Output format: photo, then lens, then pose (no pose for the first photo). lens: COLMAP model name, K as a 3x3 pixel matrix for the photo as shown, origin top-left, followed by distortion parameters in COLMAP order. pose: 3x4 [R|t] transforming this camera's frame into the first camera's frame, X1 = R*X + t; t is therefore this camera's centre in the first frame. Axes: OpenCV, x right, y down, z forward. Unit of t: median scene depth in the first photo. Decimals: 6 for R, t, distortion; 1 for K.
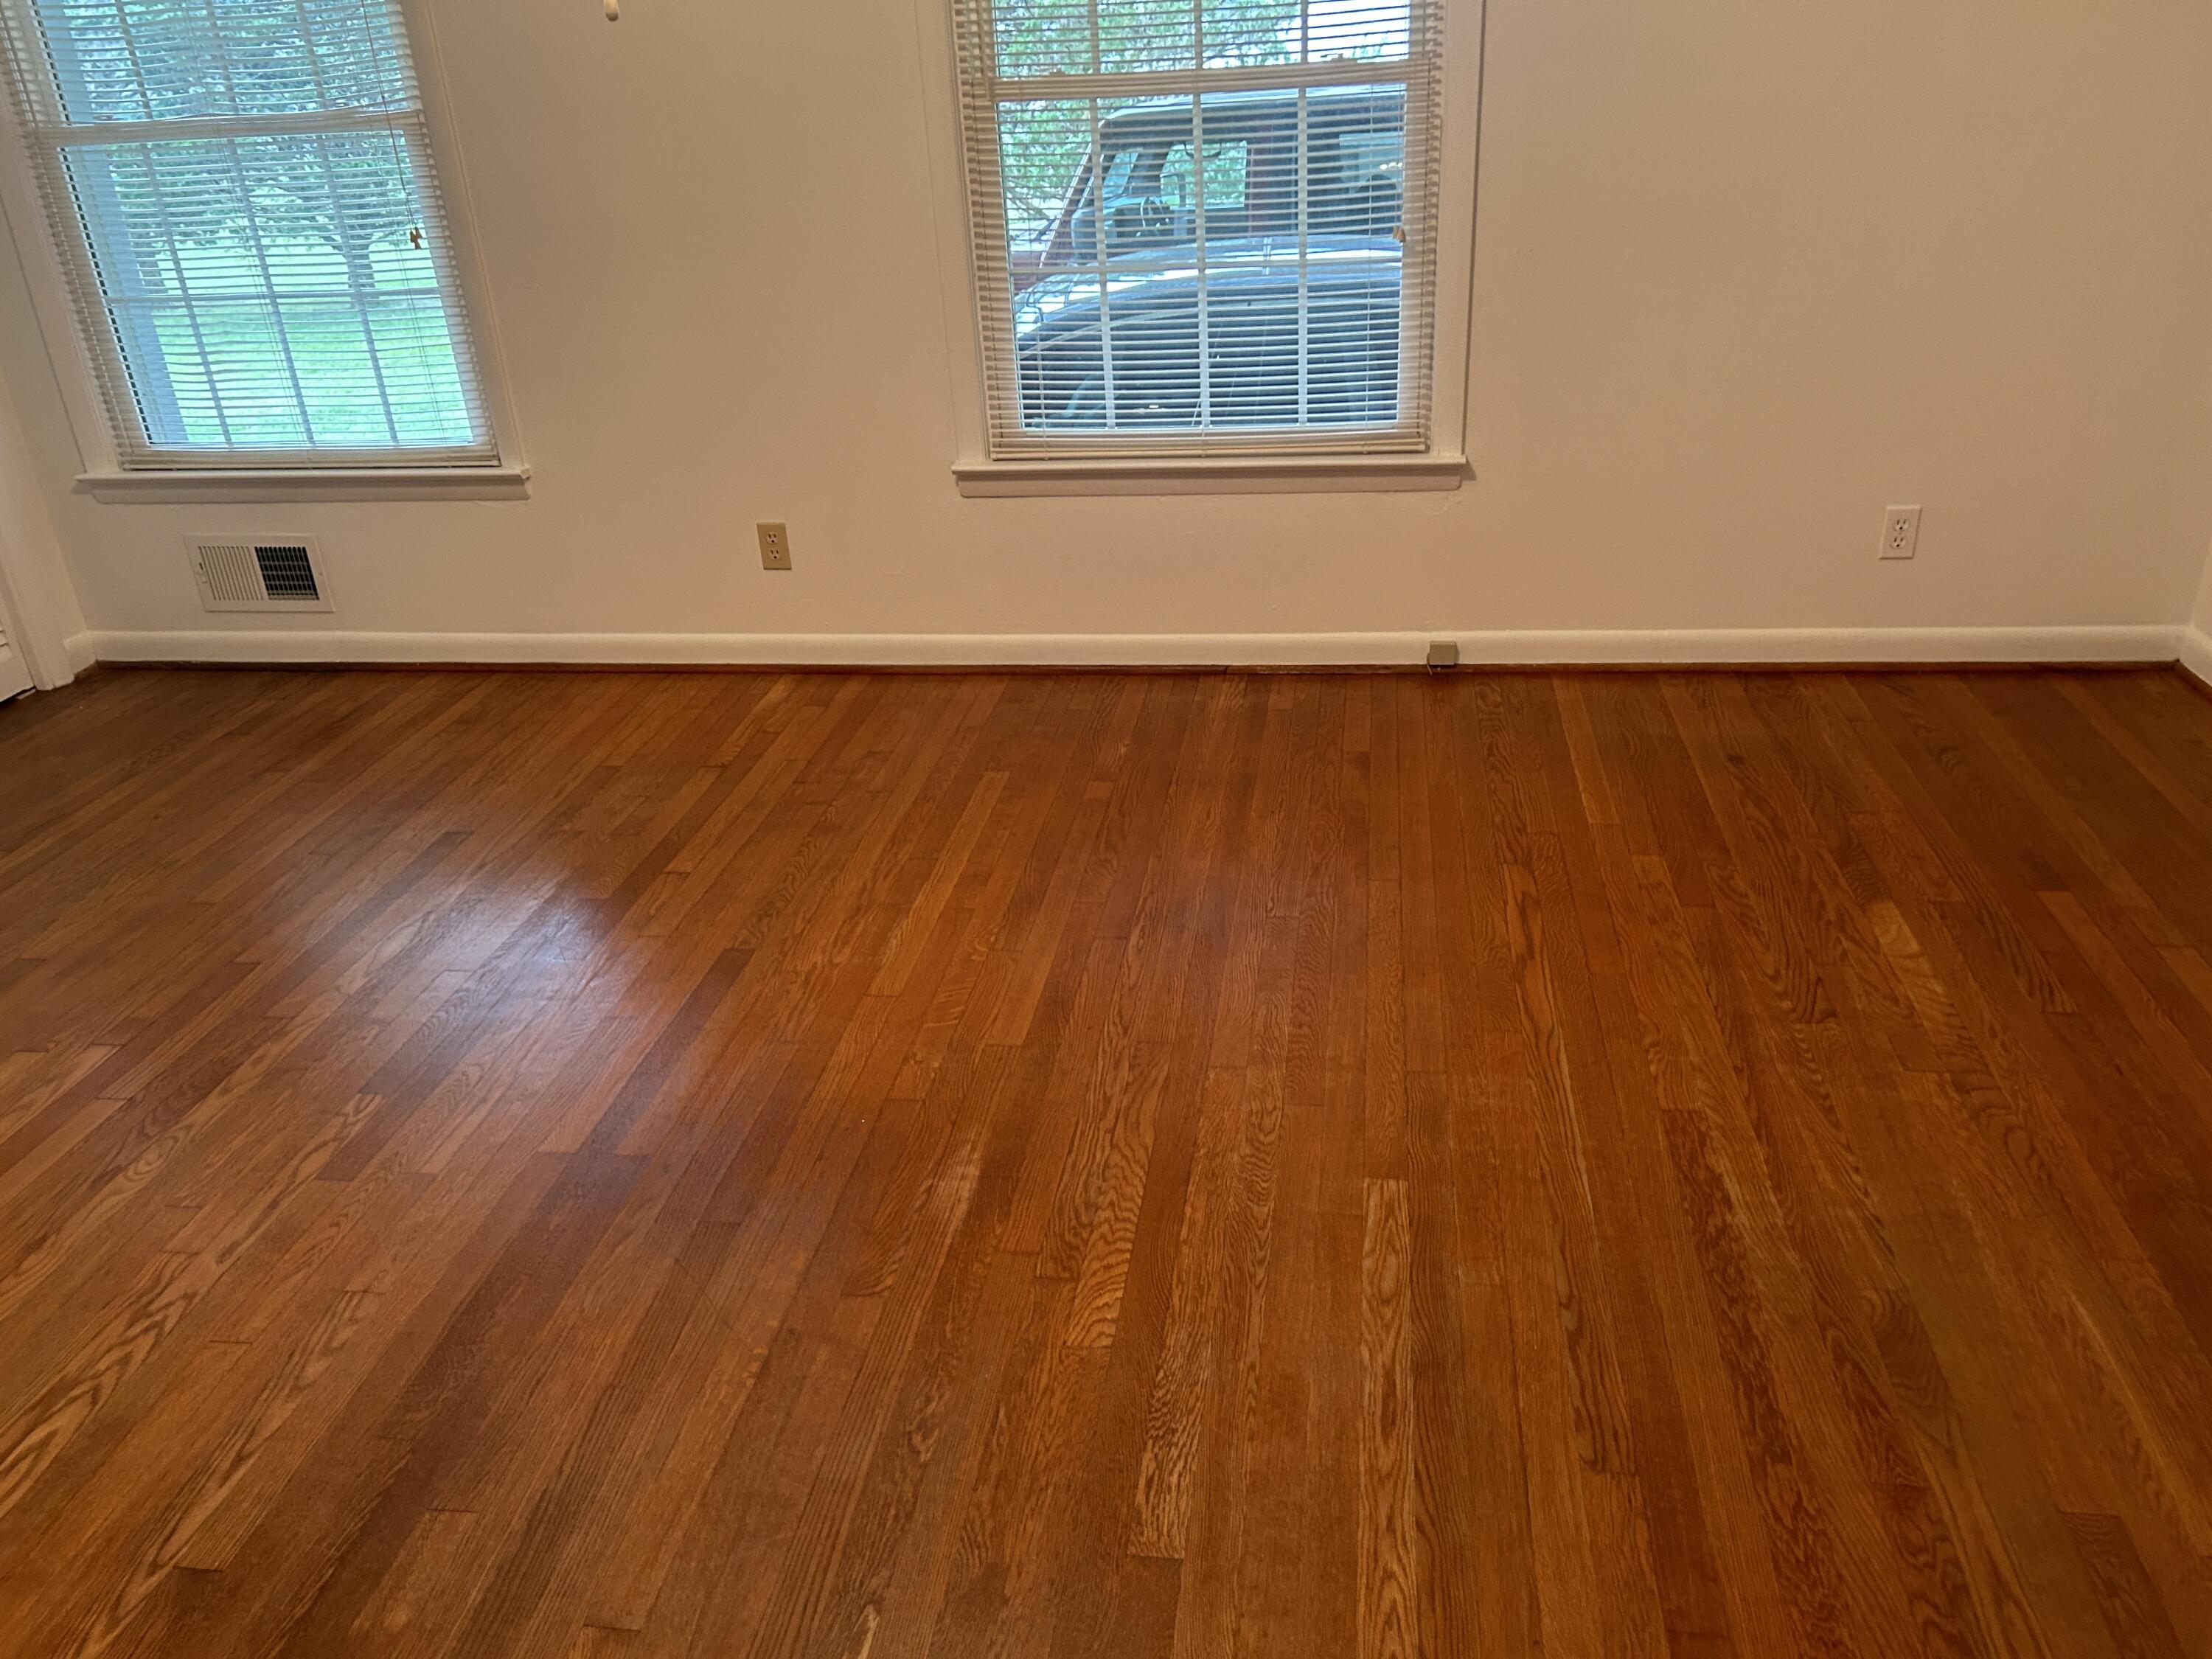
lens RADIAL K [[1689.1, 0, 1106.0], [0, 1689.1, 829.5], [0, 0, 1]] dist [0.047237, -0.048742]
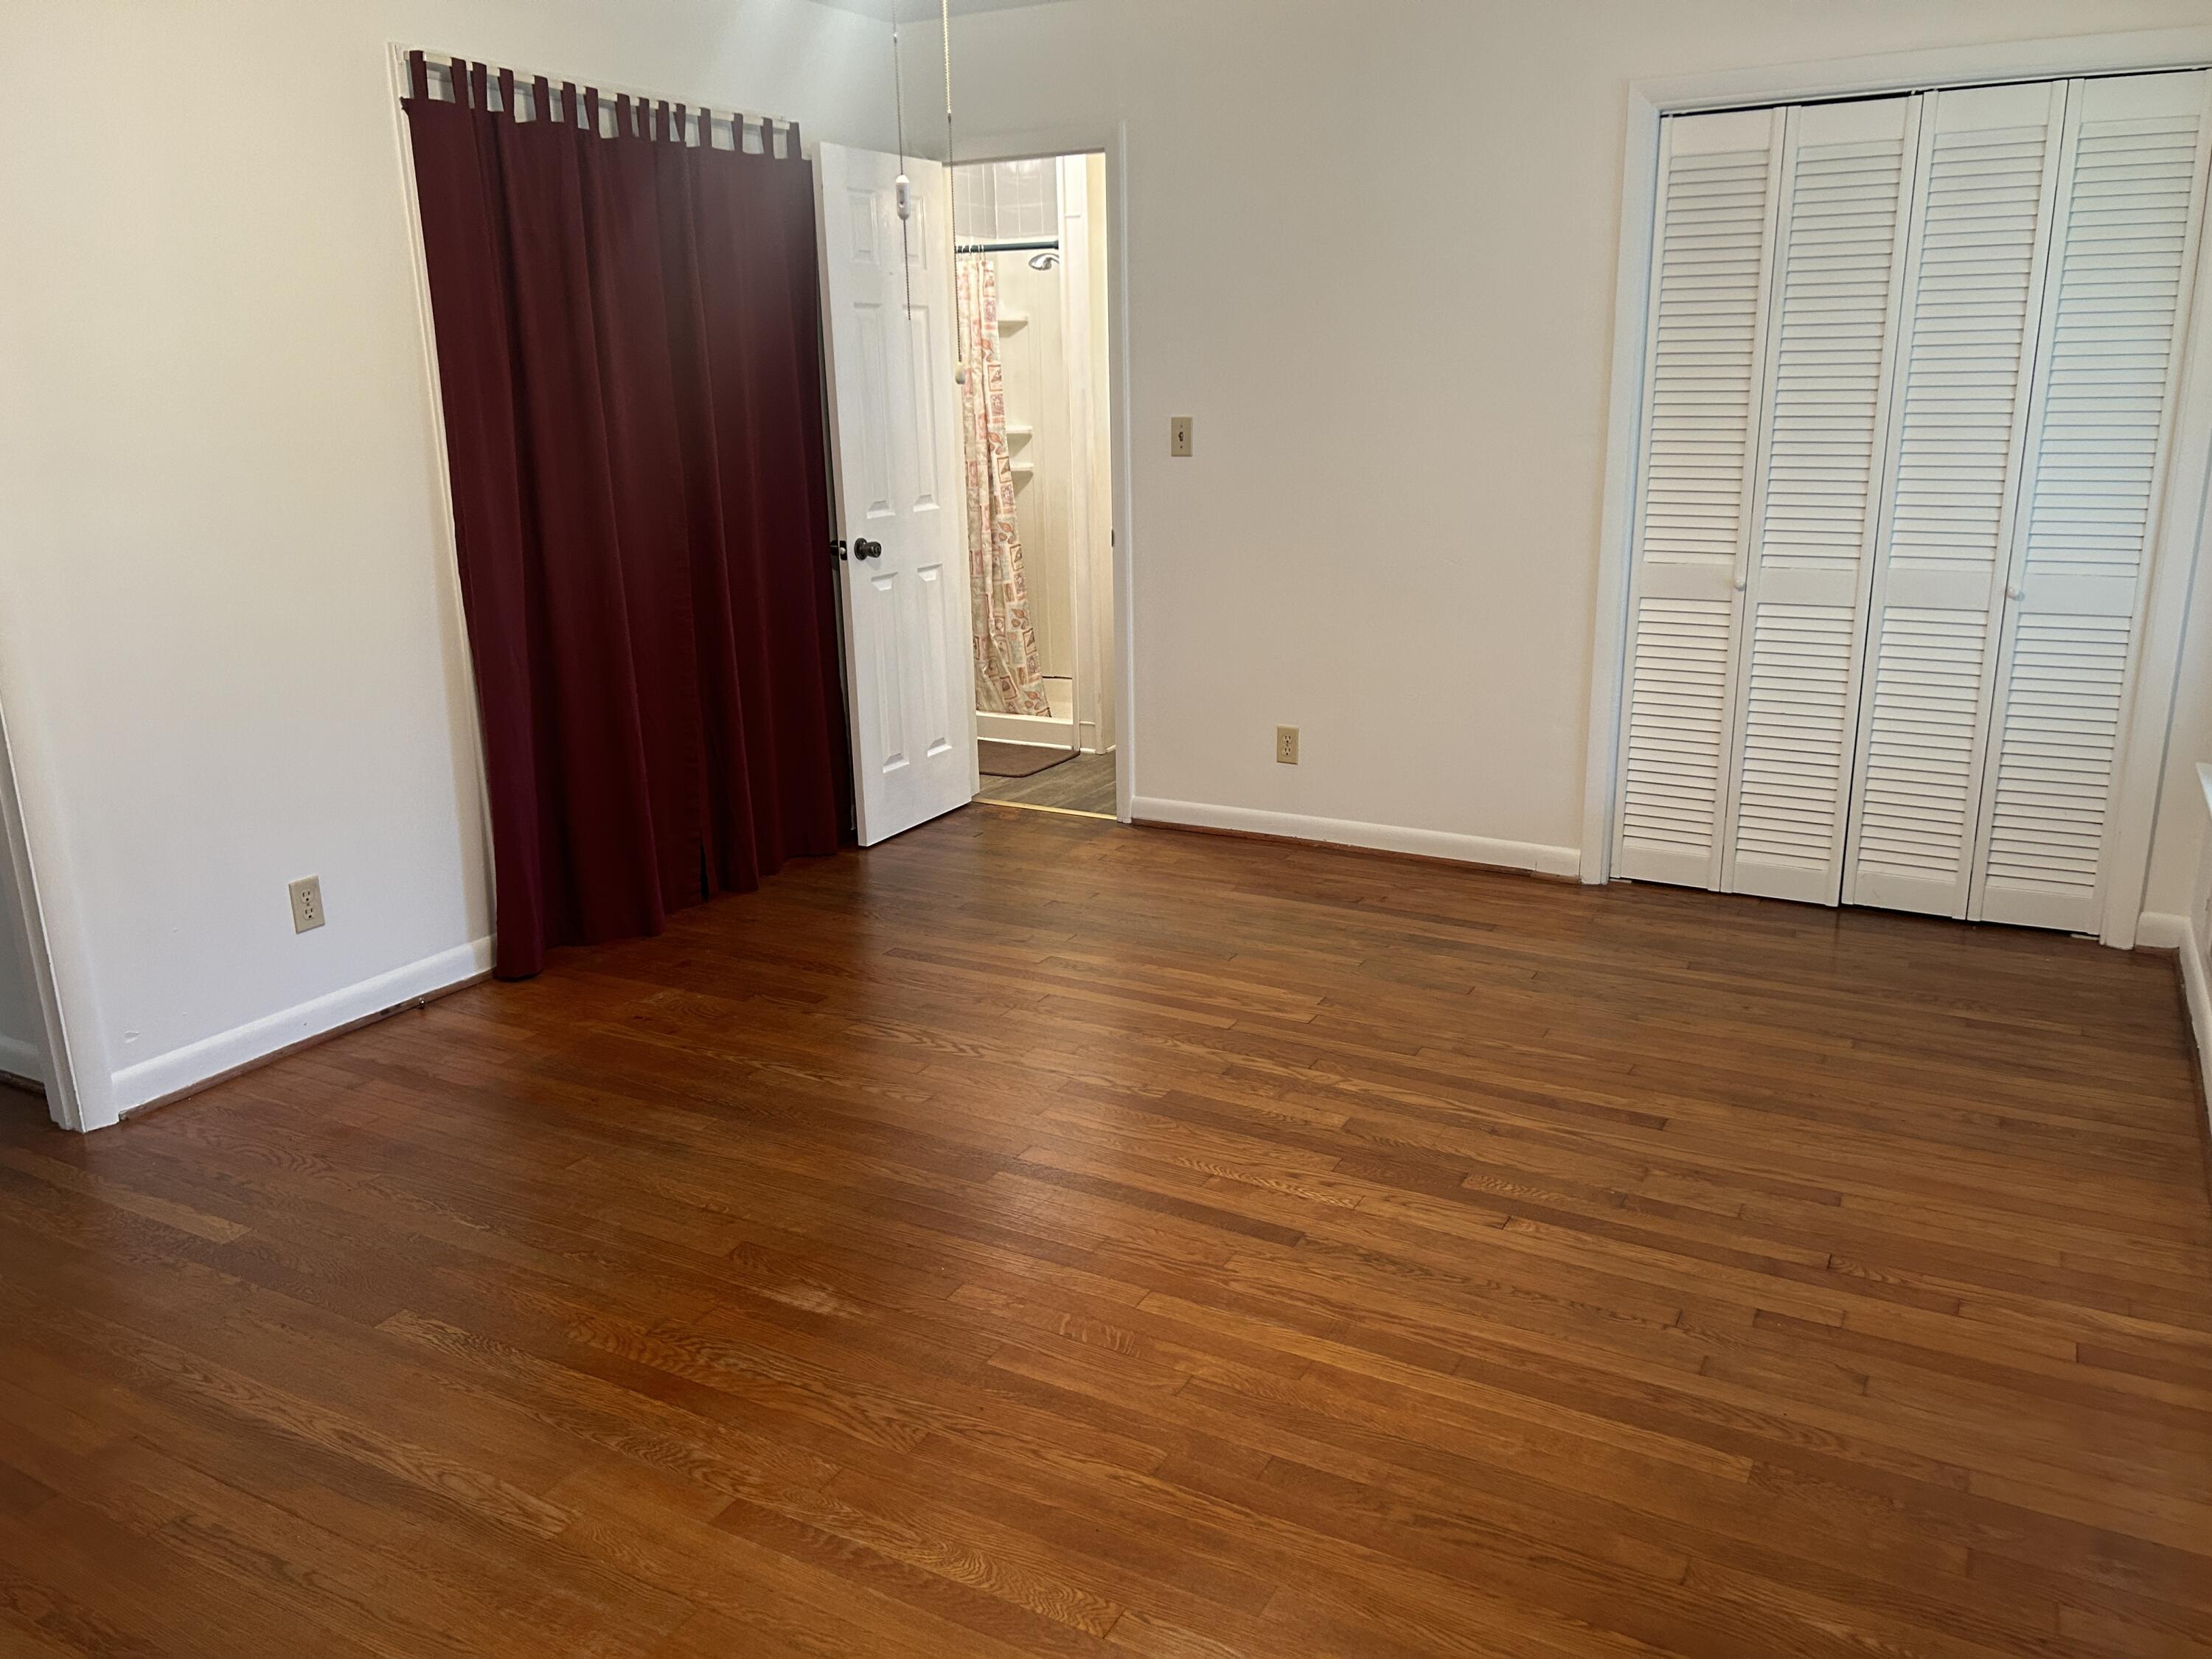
lens RADIAL K [[1689.1, 0, 1106.0], [0, 1689.1, 829.5], [0, 0, 1]] dist [0.047237, -0.048742]
pose [[-0.350925, 0.302126, -0.886325, 0.511047], [-0.372410, 0.823416, 0.428131, -0.414714], [0.859164, 0.480319, -0.176443, 0.798789]]
